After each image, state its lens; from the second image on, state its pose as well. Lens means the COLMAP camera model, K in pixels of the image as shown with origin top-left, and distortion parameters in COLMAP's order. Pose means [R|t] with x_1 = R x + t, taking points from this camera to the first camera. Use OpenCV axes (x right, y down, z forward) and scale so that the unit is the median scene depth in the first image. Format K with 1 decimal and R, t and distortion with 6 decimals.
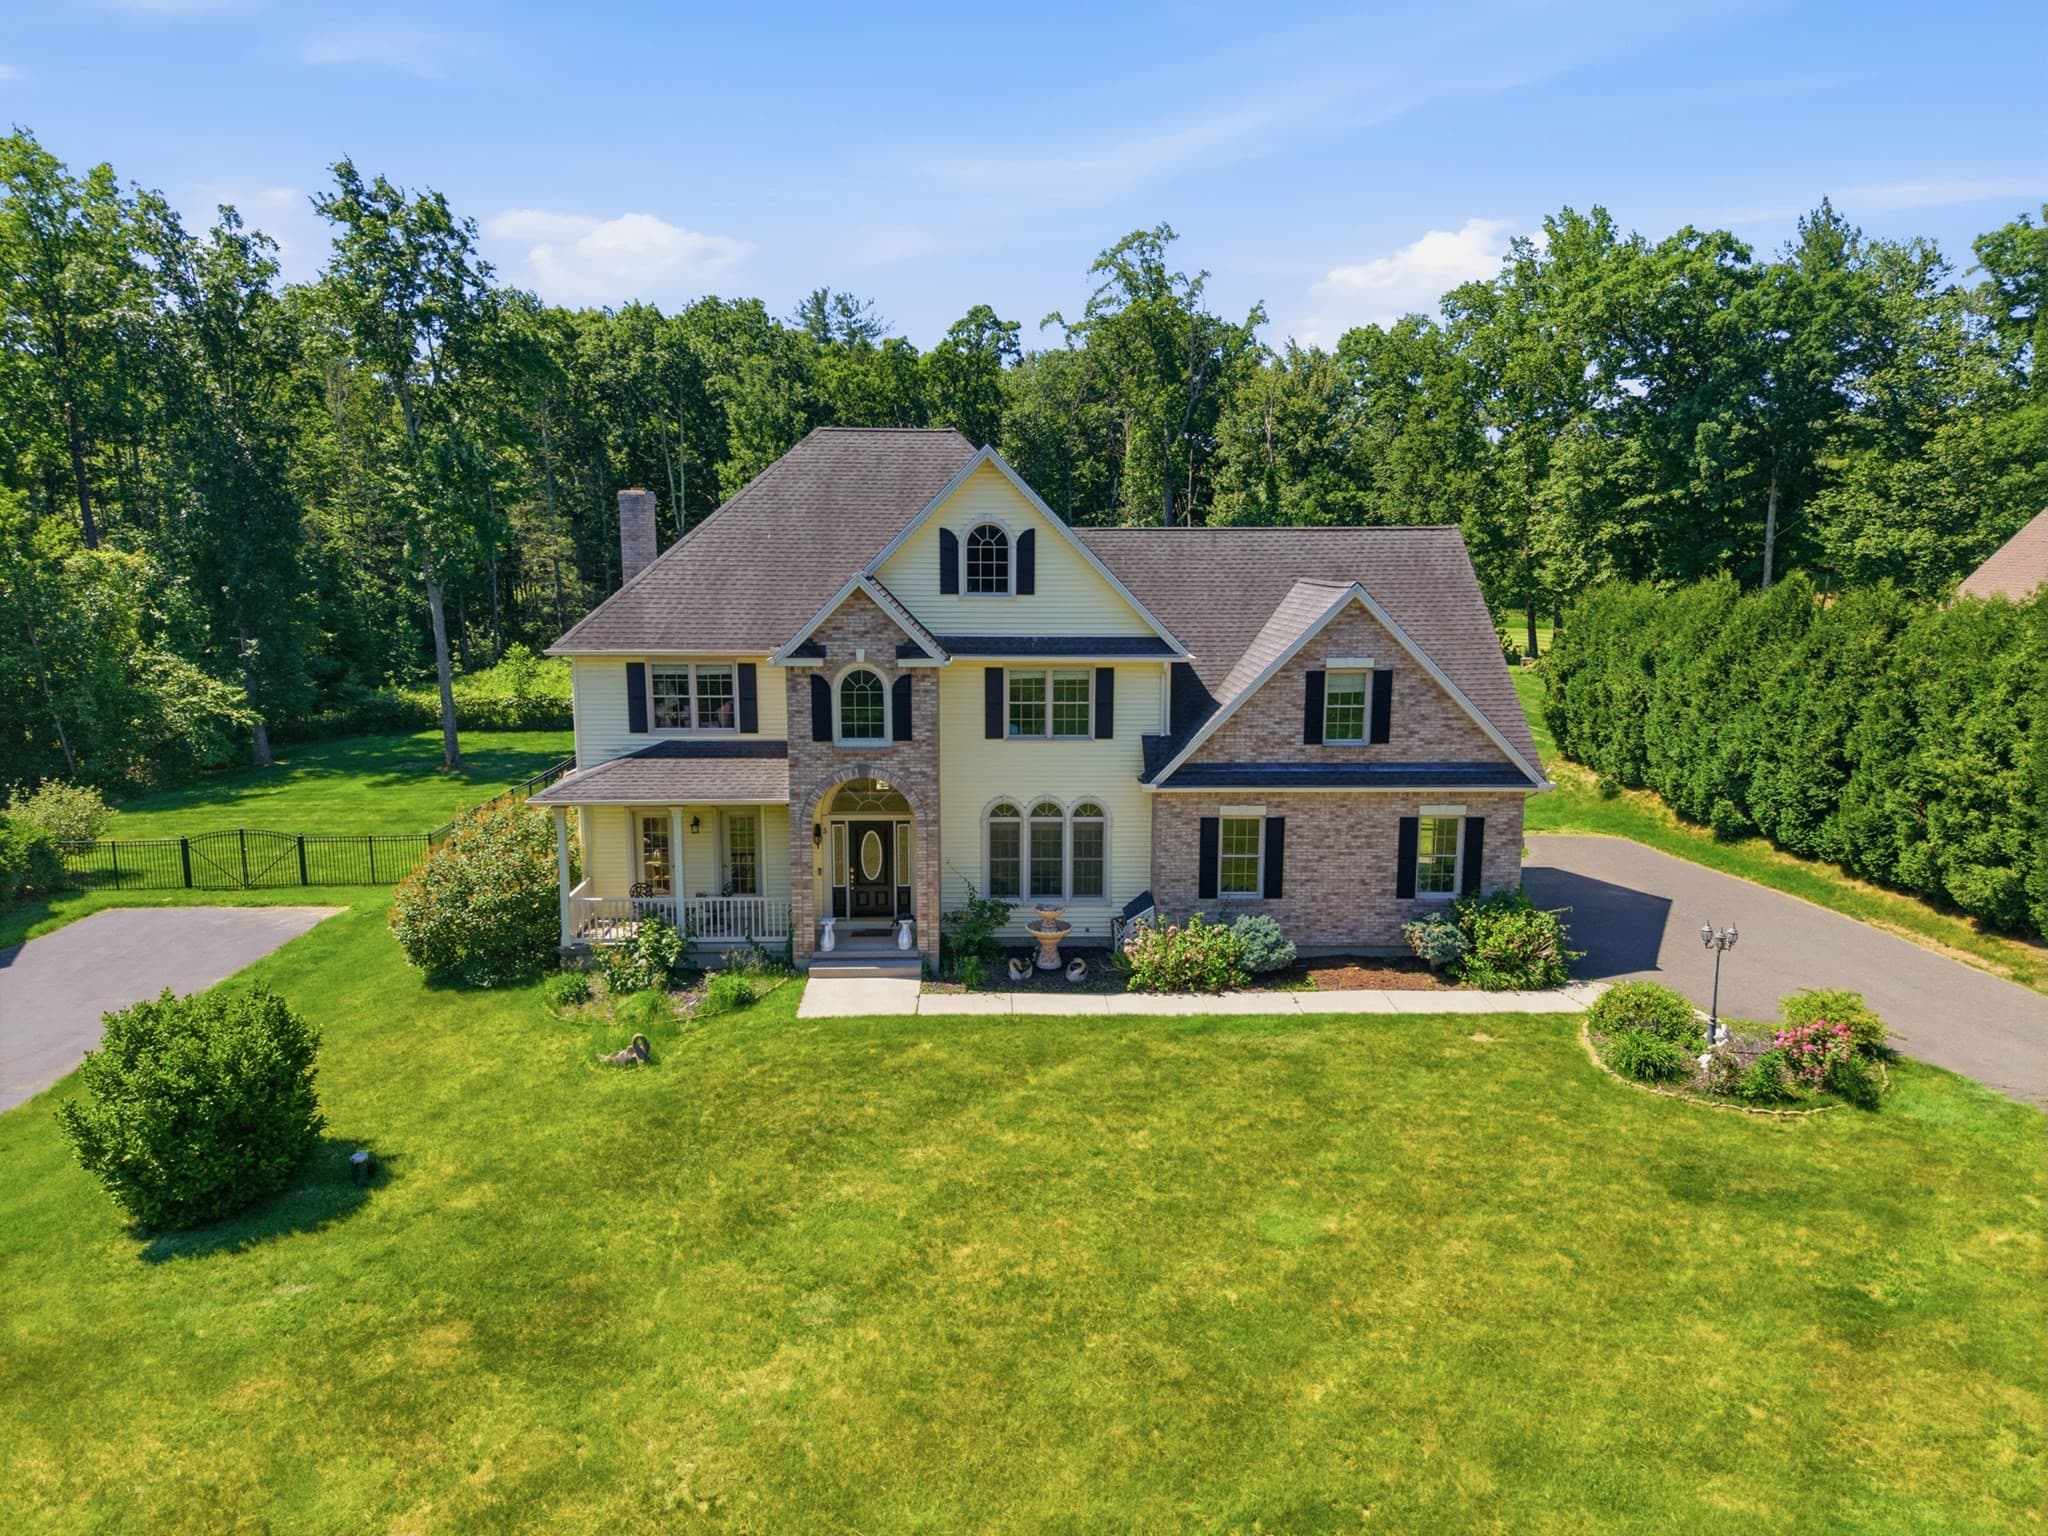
lens RADIAL K [[1373.0, 0, 1024.0], [0, 1373.0, 768.0], [0, 0, 1]] dist [0.042915, -0.051316]
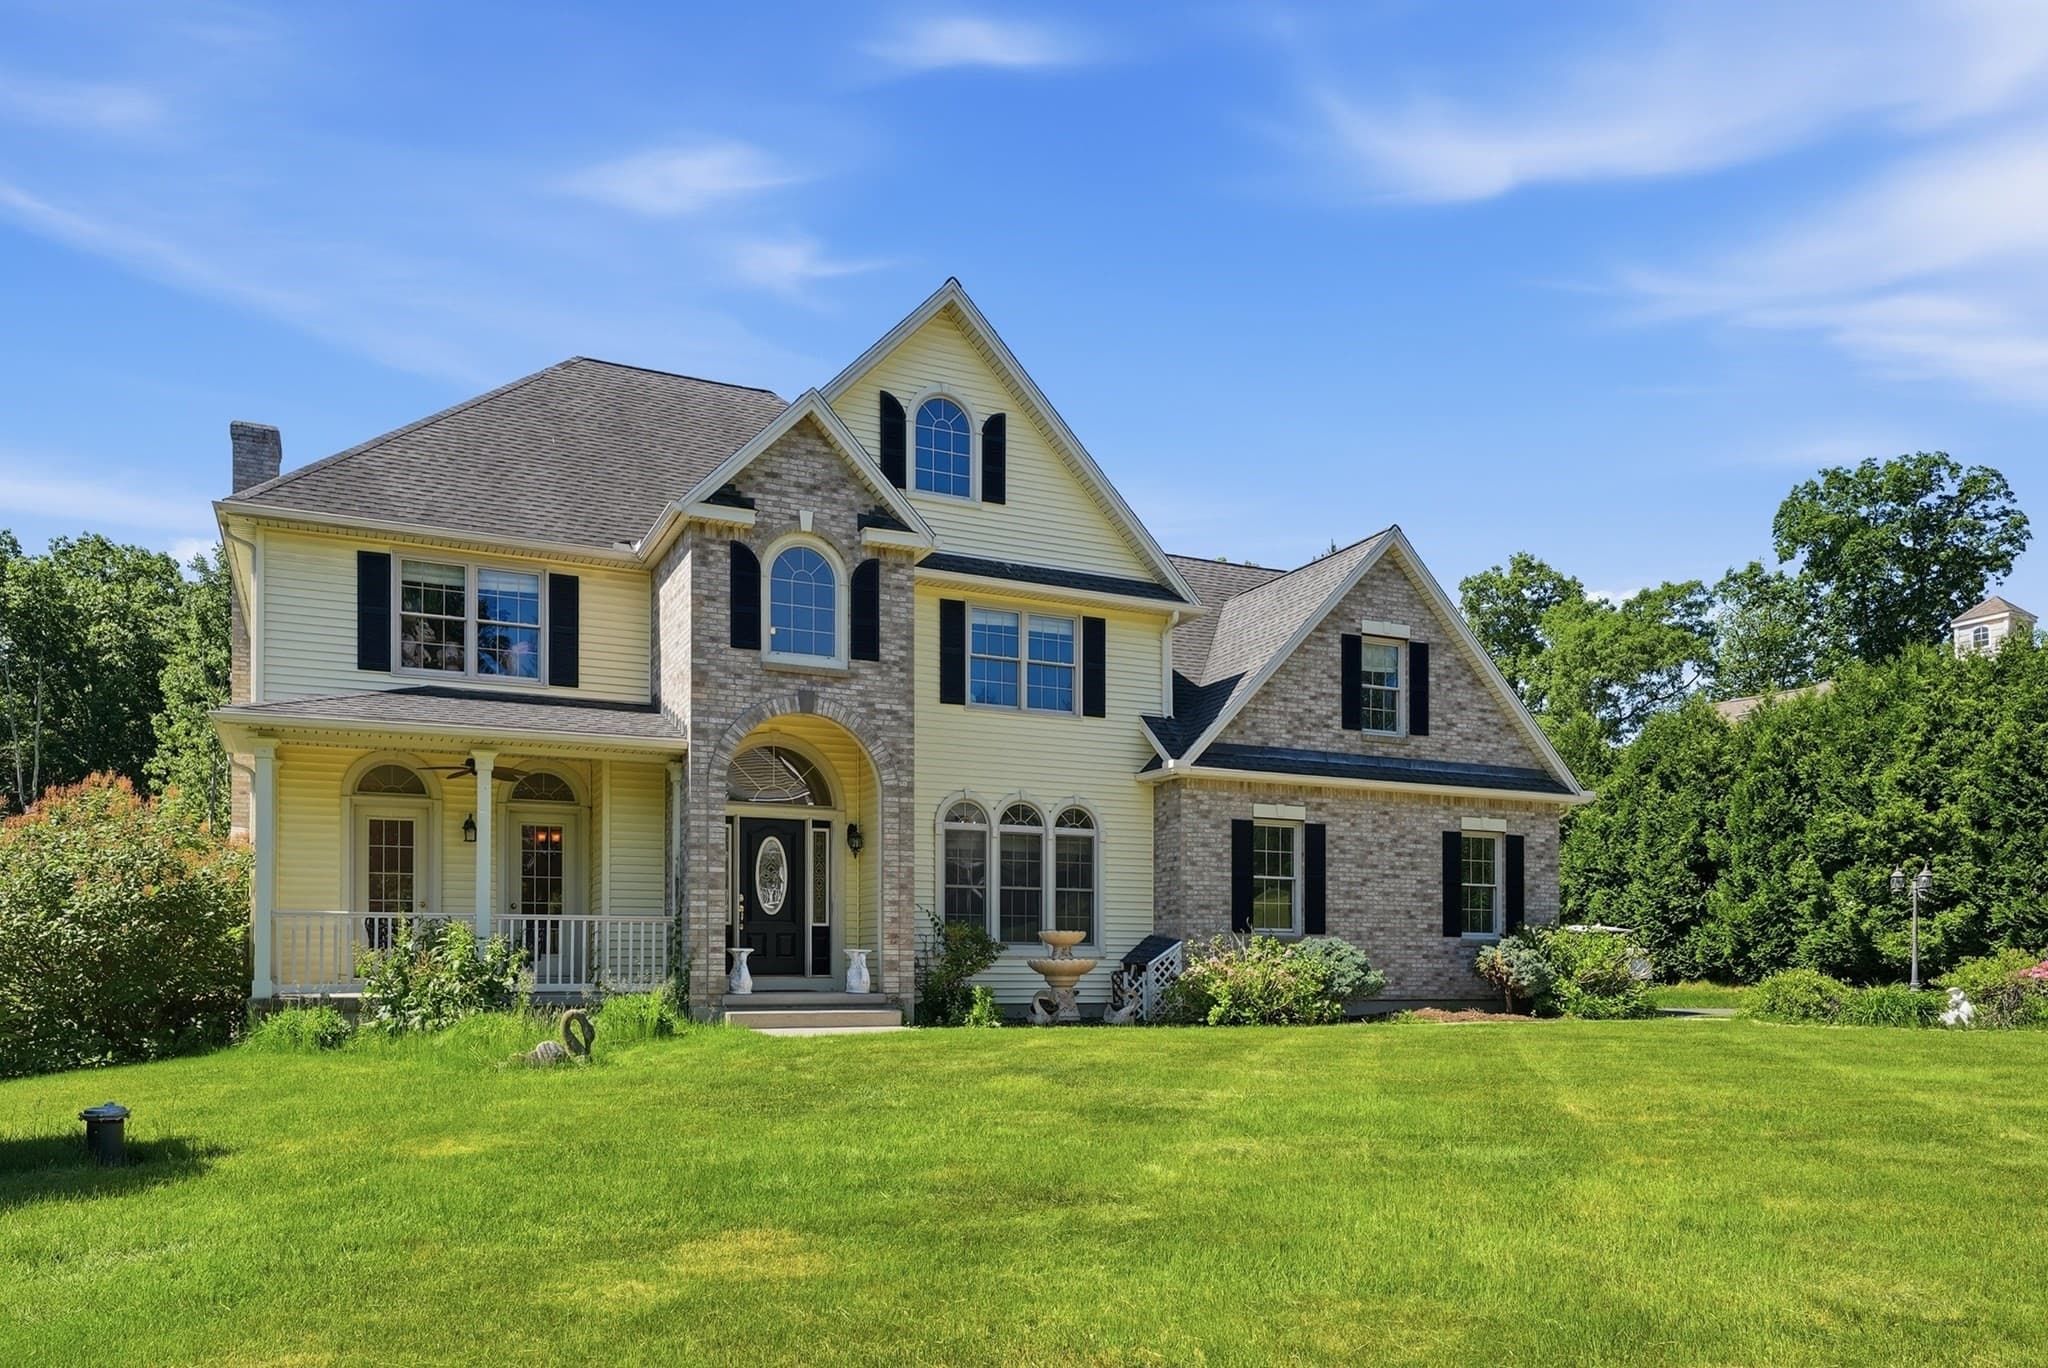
lens RADIAL K [[1436.9, 0, 1025.2], [0, 1436.9, 974.4], [0, 0, 1]] dist [-0.016503, 0.000064]
pose [[0.915023, -0.002665, 0.403392, -0.280510], [0.069623, 0.986015, -0.151414, 0.224812], [-0.397347, 0.166633, 0.902413, 0.360983]]
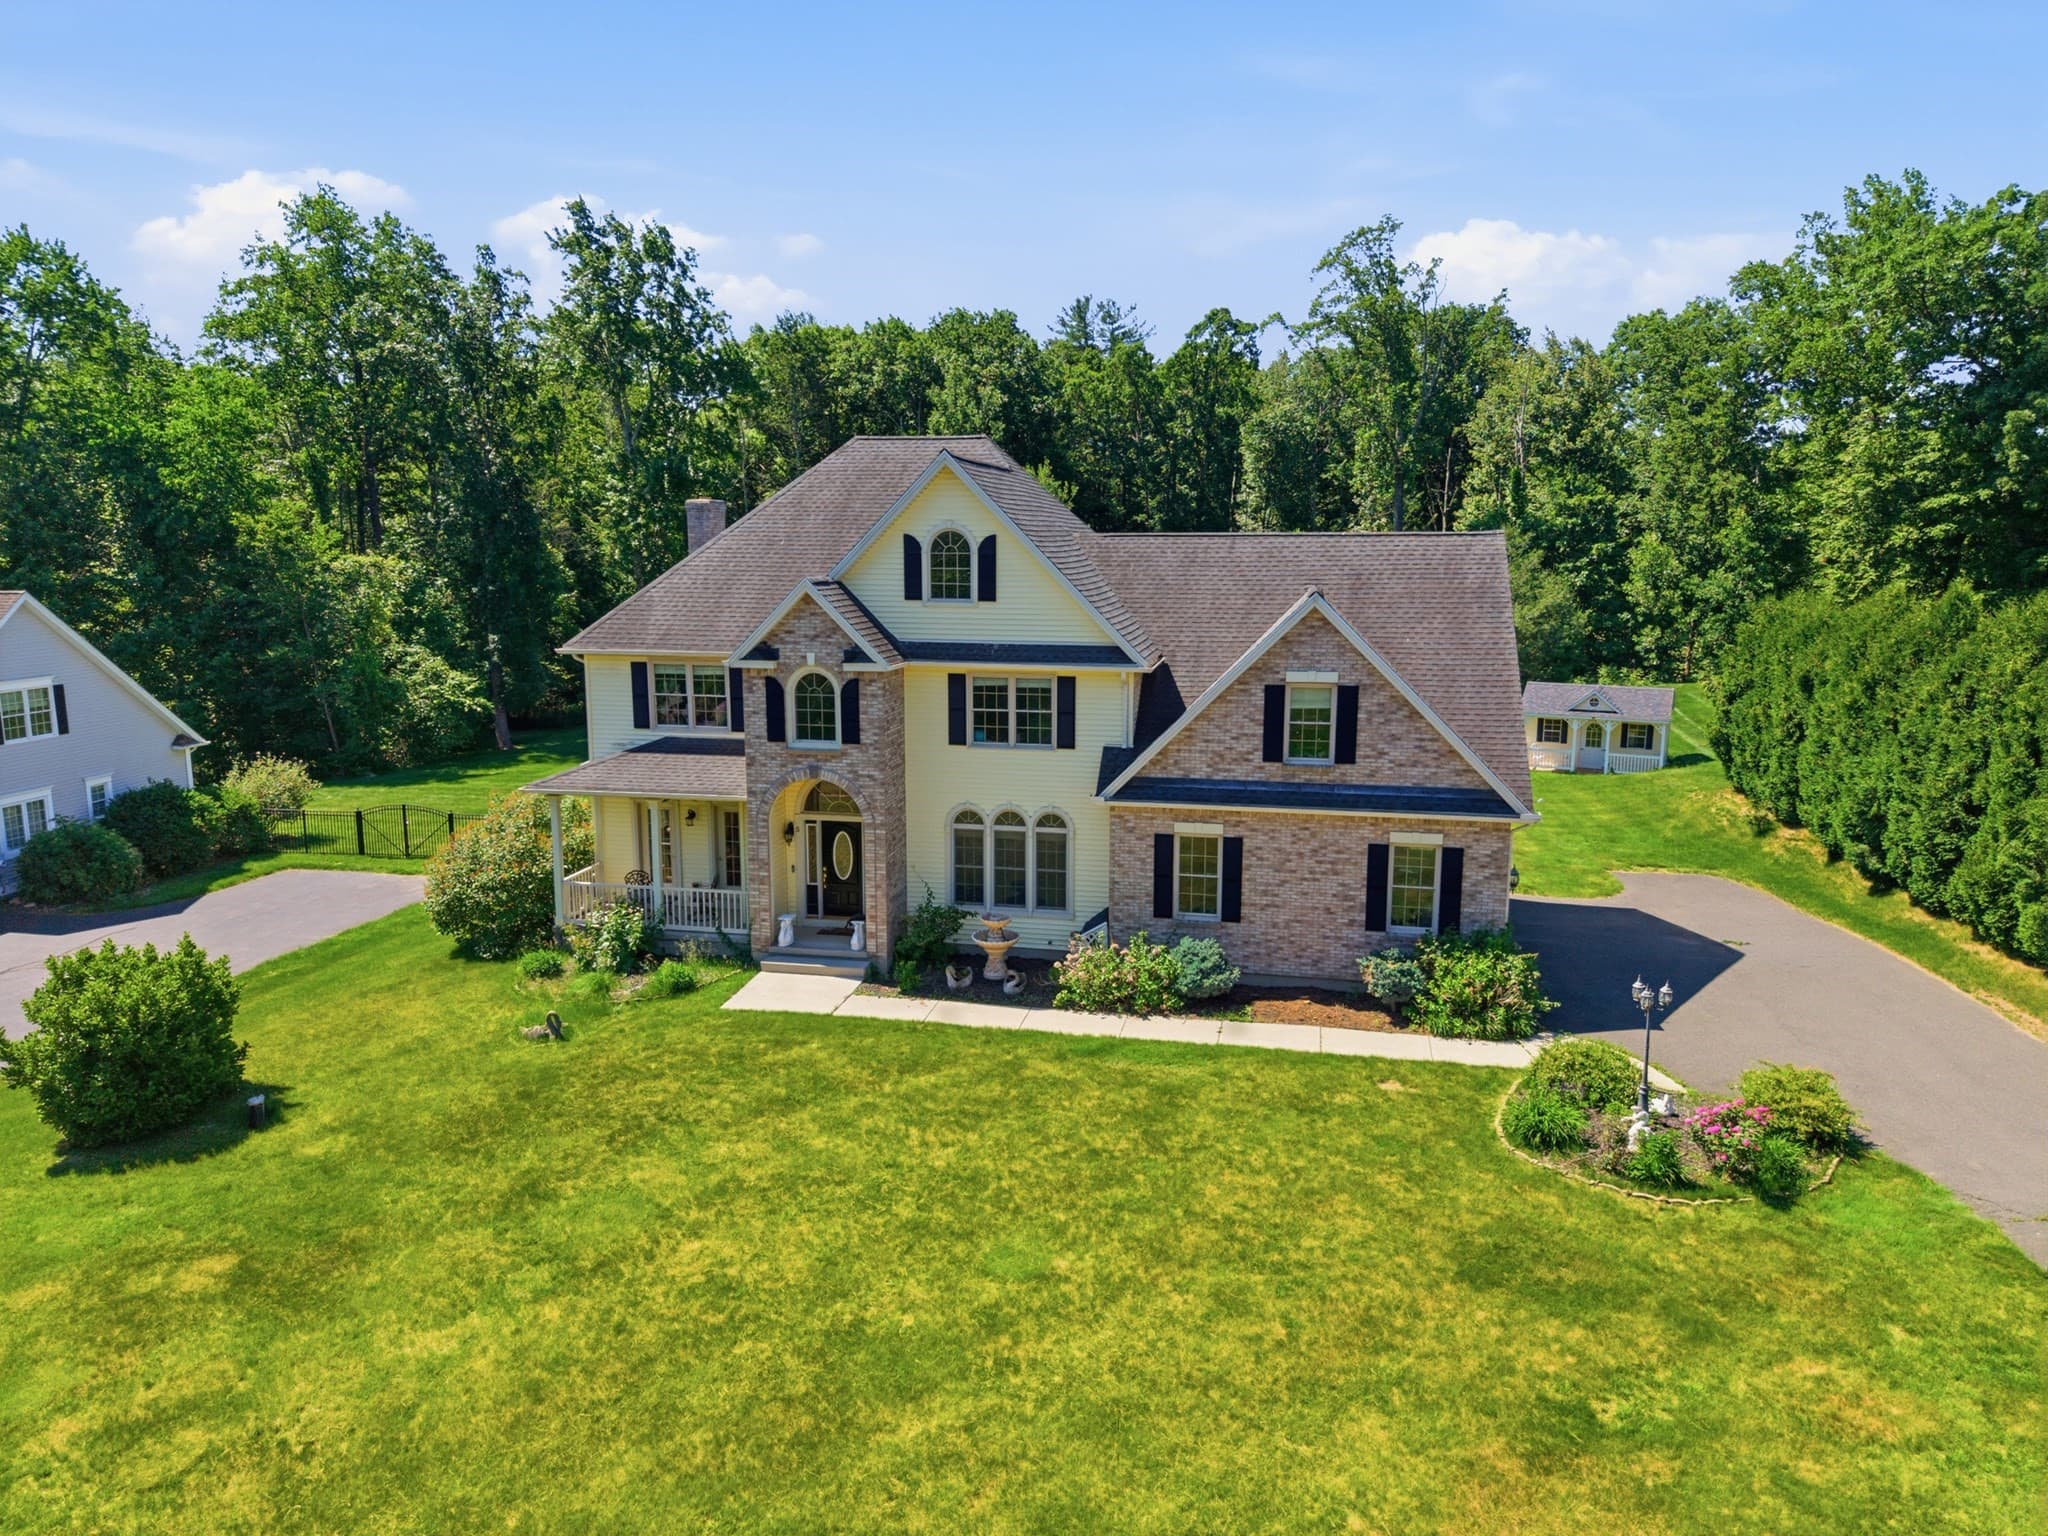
lens RADIAL K [[1373.0, 0, 1024.0], [0, 1373.0, 768.0], [0, 0, 1]] dist [0.042915, -0.051316]
pose [[0.973165, 0.036980, -0.227117, 0.254661], [-0.037766, 0.999286, 0.000884, -0.007403], [0.226988, 0.007717, 0.973867, 0.037782]]
